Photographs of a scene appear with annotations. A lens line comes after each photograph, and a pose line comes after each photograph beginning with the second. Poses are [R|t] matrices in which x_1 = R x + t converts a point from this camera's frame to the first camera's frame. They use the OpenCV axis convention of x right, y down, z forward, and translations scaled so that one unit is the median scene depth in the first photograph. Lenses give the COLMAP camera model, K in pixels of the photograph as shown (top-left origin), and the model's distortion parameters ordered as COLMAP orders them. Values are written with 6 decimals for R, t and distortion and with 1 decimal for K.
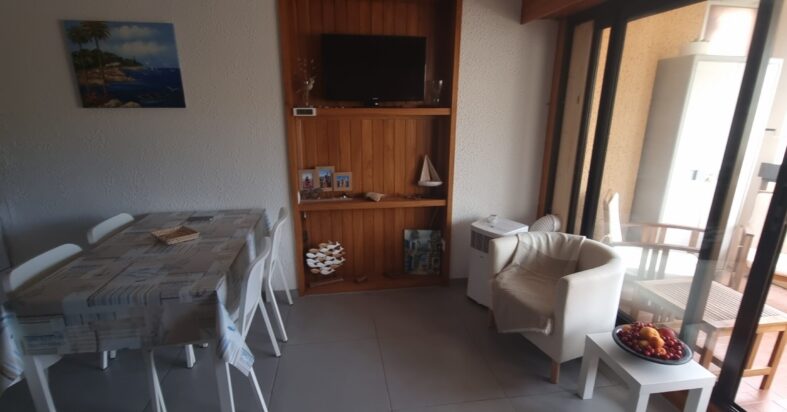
lens RADIAL K [[372.3, 0, 388.8], [0, 372.3, 211.6], [0, 0, 1]] dist [0.004186, -0.002179]
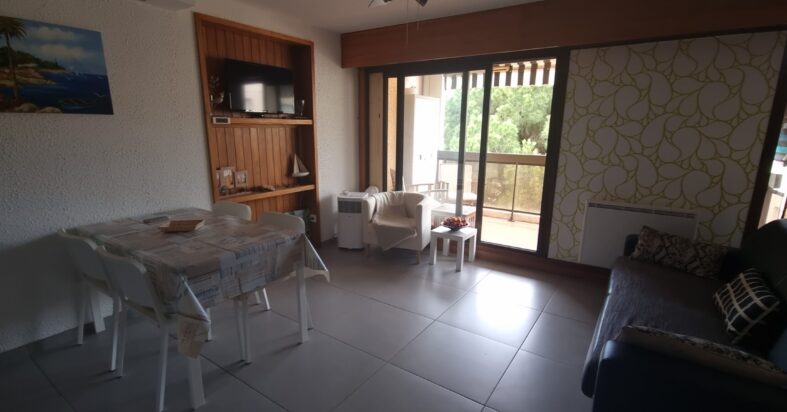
lens RADIAL K [[372.3, 0, 393.5], [0, 372.3, 210.2], [0, 0, 1]] dist [0.004186, -0.002179]
pose [[0.675712, -0.159694, 0.719660, -0.831874], [0.193149, 0.980501, 0.036220, 0.087125], [-0.711412, 0.114527, 0.693381, -0.214334]]
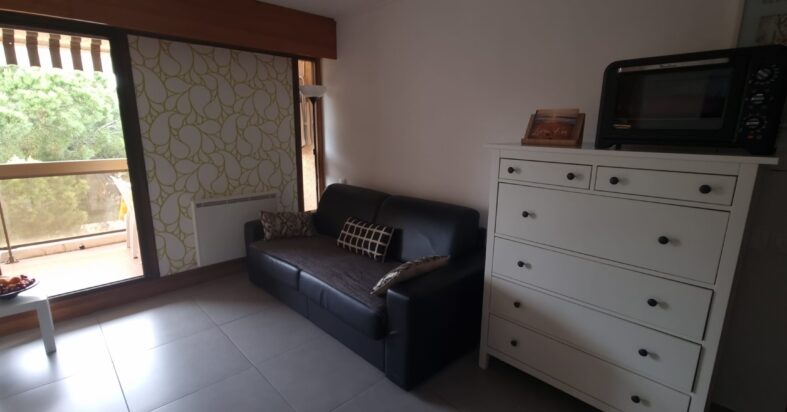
lens RADIAL K [[372.3, 0, 379.0], [0, 372.3, 211.4], [0, 0, 1]] dist [0.004186, -0.002179]
pose [[-0.564899, -0.189337, 0.803144, -0.790152], [0.218243, 0.904377, 0.366705, -0.071146], [-0.795776, 0.382432, -0.469560, 0.337051]]
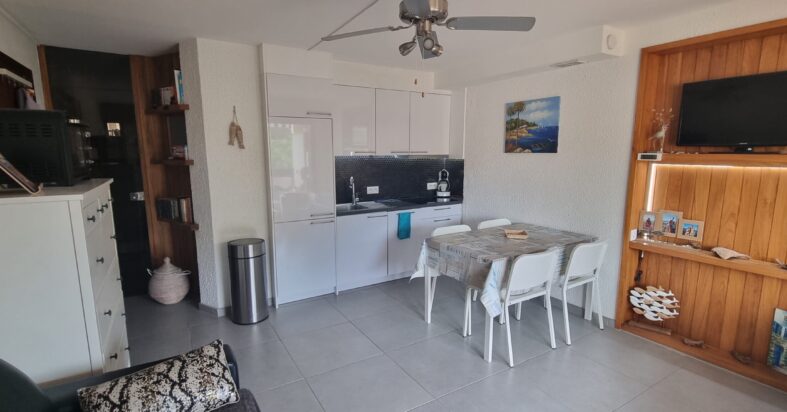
lens RADIAL K [[372.3, 0, 389.9], [0, 372.3, 212.1], [0, 0, 1]] dist [0.004186, -0.002179]
pose [[0.388799, 0.148270, -0.909314, 0.532258], [-0.247097, 0.967588, 0.052120, 0.017257], [0.887569, 0.204425, 0.412834, -0.087493]]
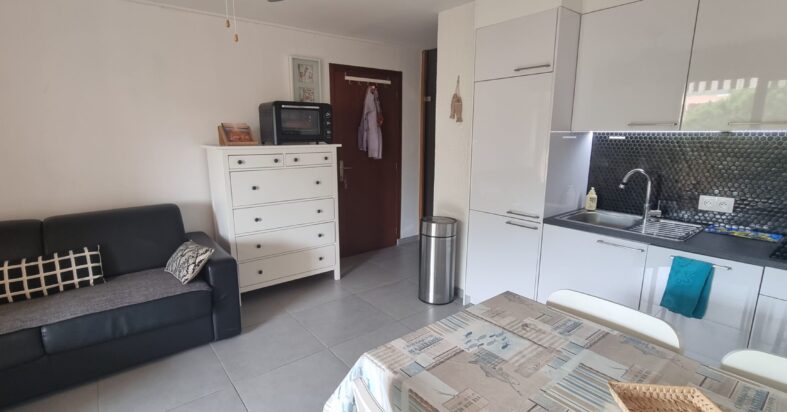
lens RADIAL K [[372.3, 0, 386.8], [0, 372.3, 214.4], [0, 0, 1]] dist [0.004186, -0.002179]
pose [[-0.869106, 0.104529, -0.483454, -0.106031], [-0.135112, 0.890072, 0.435335, -0.244660], [0.475814, 0.443673, -0.759444, 0.944512]]
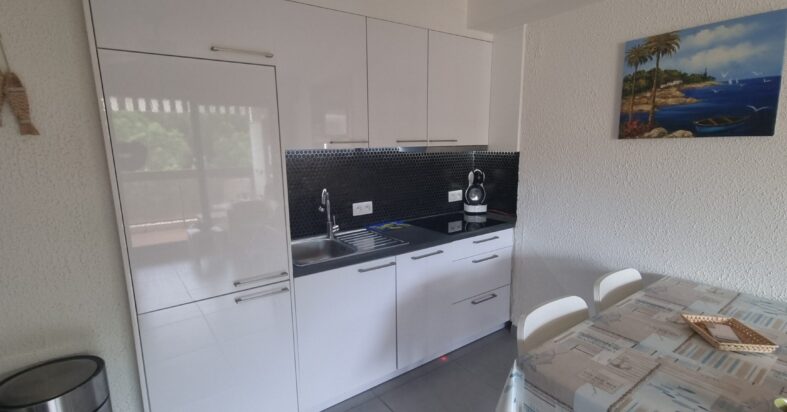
lens RADIAL K [[372.3, 0, 389.3], [0, 372.3, 209.7], [0, 0, 1]] dist [0.004186, -0.002179]
pose [[0.446406, 0.149361, -0.882277, -0.265591], [-0.225203, 0.972988, 0.050772, -0.041796], [0.866029, 0.176027, 0.467984, 0.159925]]
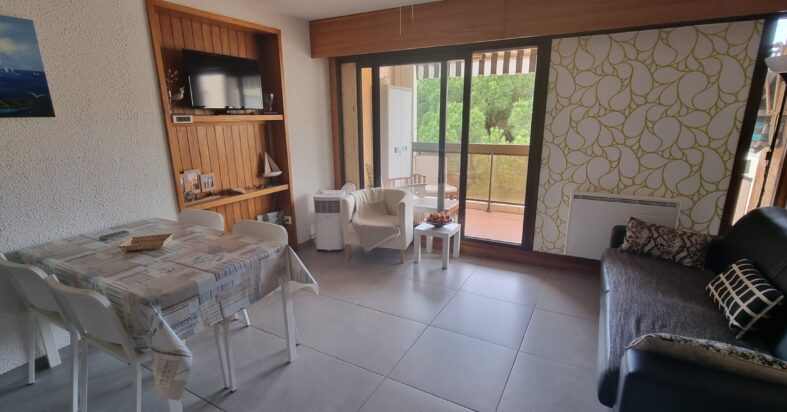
lens RADIAL K [[372.3, 0, 393.1], [0, 372.3, 210.7], [0, 0, 1]] dist [0.004186, -0.002179]
pose [[0.602506, -0.208931, 0.770282, -0.815879], [0.227876, 0.969986, 0.084857, 0.039961], [-0.764892, 0.124402, 0.632033, -0.128291]]
